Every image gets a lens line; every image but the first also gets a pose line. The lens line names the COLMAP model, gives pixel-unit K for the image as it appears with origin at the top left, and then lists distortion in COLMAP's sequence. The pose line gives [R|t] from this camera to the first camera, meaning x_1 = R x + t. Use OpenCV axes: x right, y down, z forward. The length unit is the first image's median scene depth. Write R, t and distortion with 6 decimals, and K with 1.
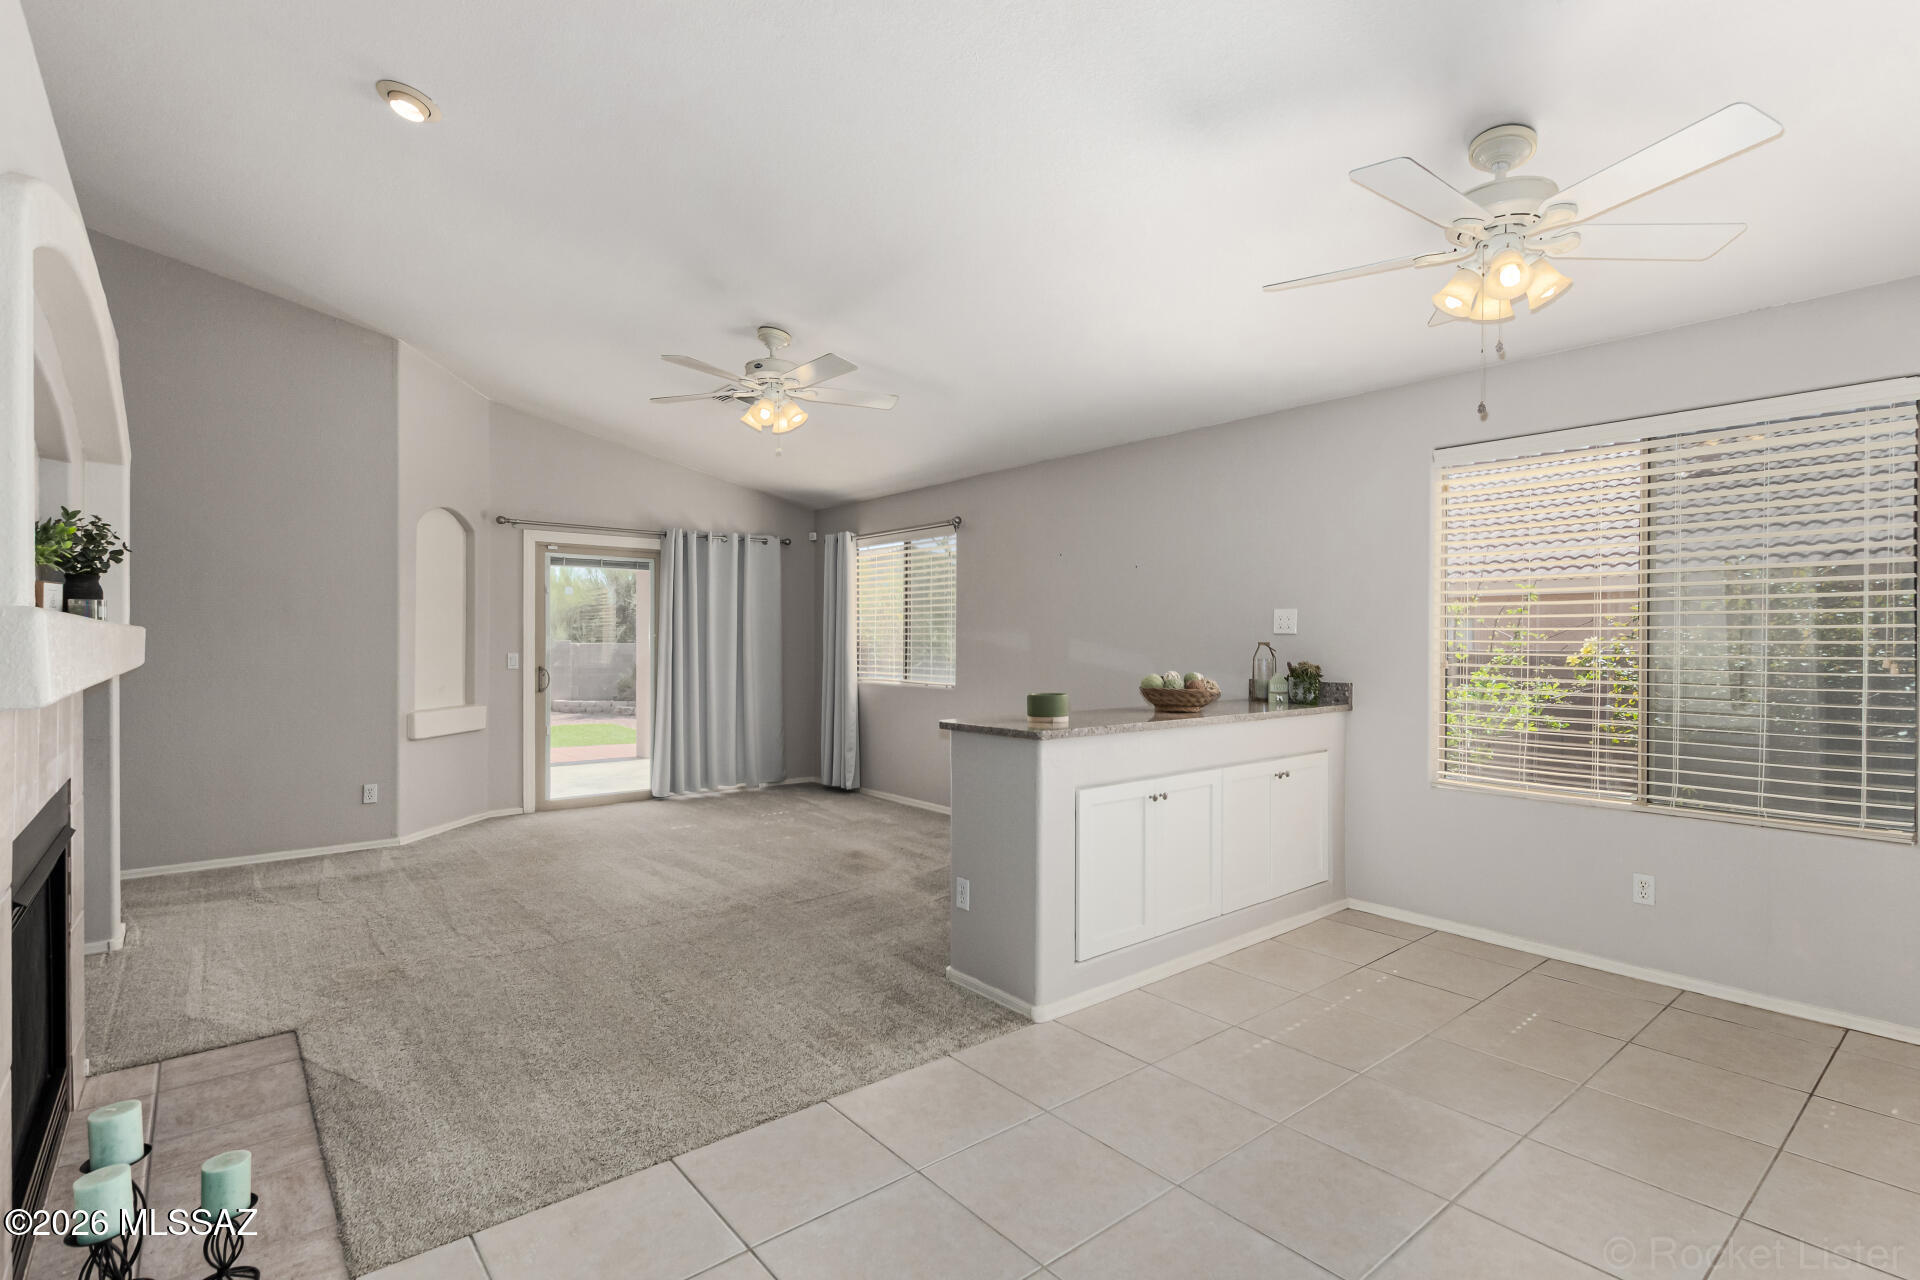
lens RADIAL K [[909.0, 0, 972.4], [0, 909.0, 645.0], [0, 0, 1]] dist [0.004061, 0.000166]
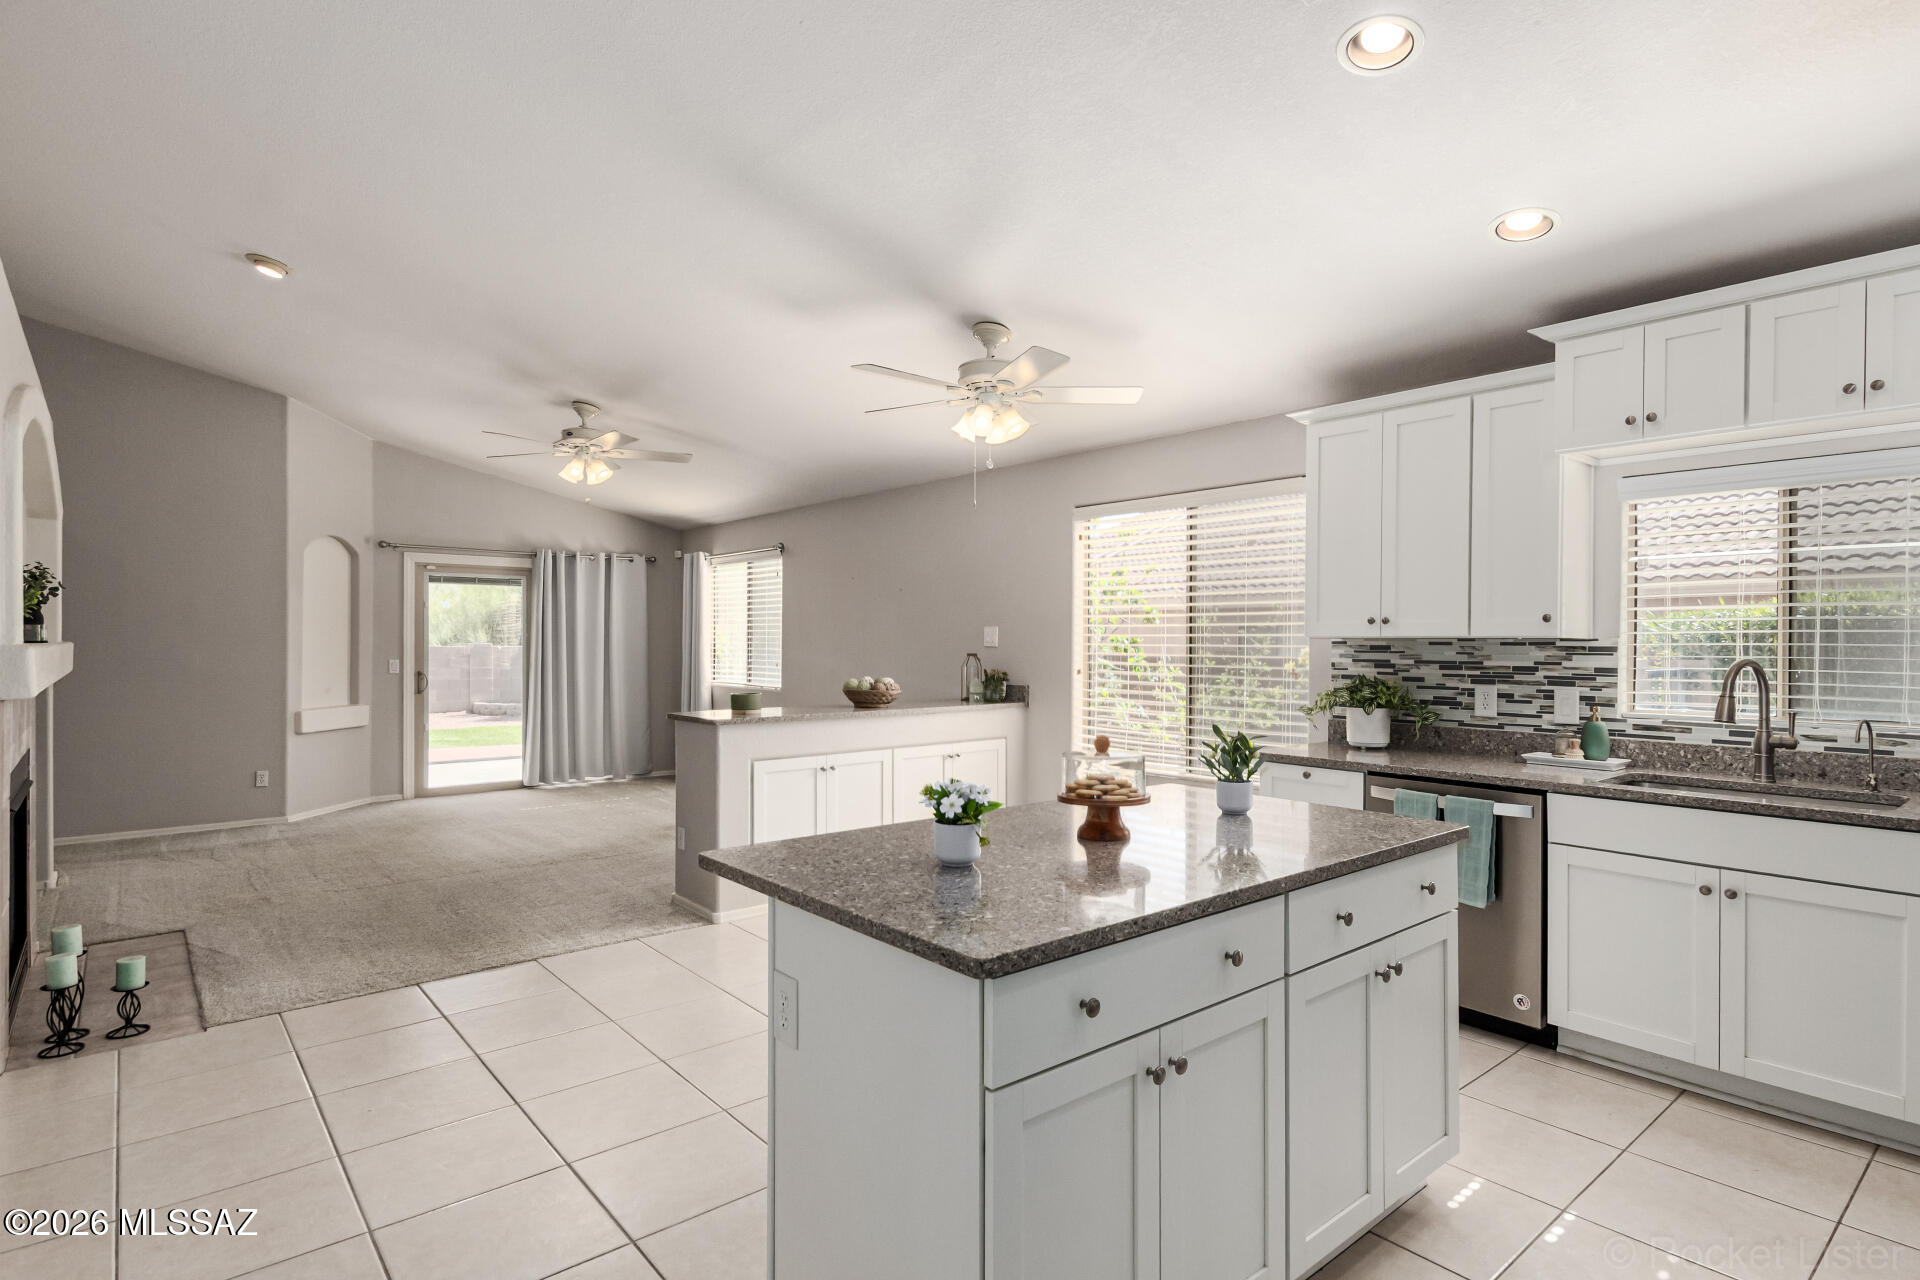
lens RADIAL K [[993.7, 0, 1003.4], [0, 993.7, 643.0], [0, 0, 1]] dist [0.005859, -0.002474]
pose [[0.999716, 0.000900, 0.023797, 0.331188], [-0.000870, 0.999999, -0.001281, -0.016044], [-0.023798, 0.001260, 0.999716, -0.389470]]
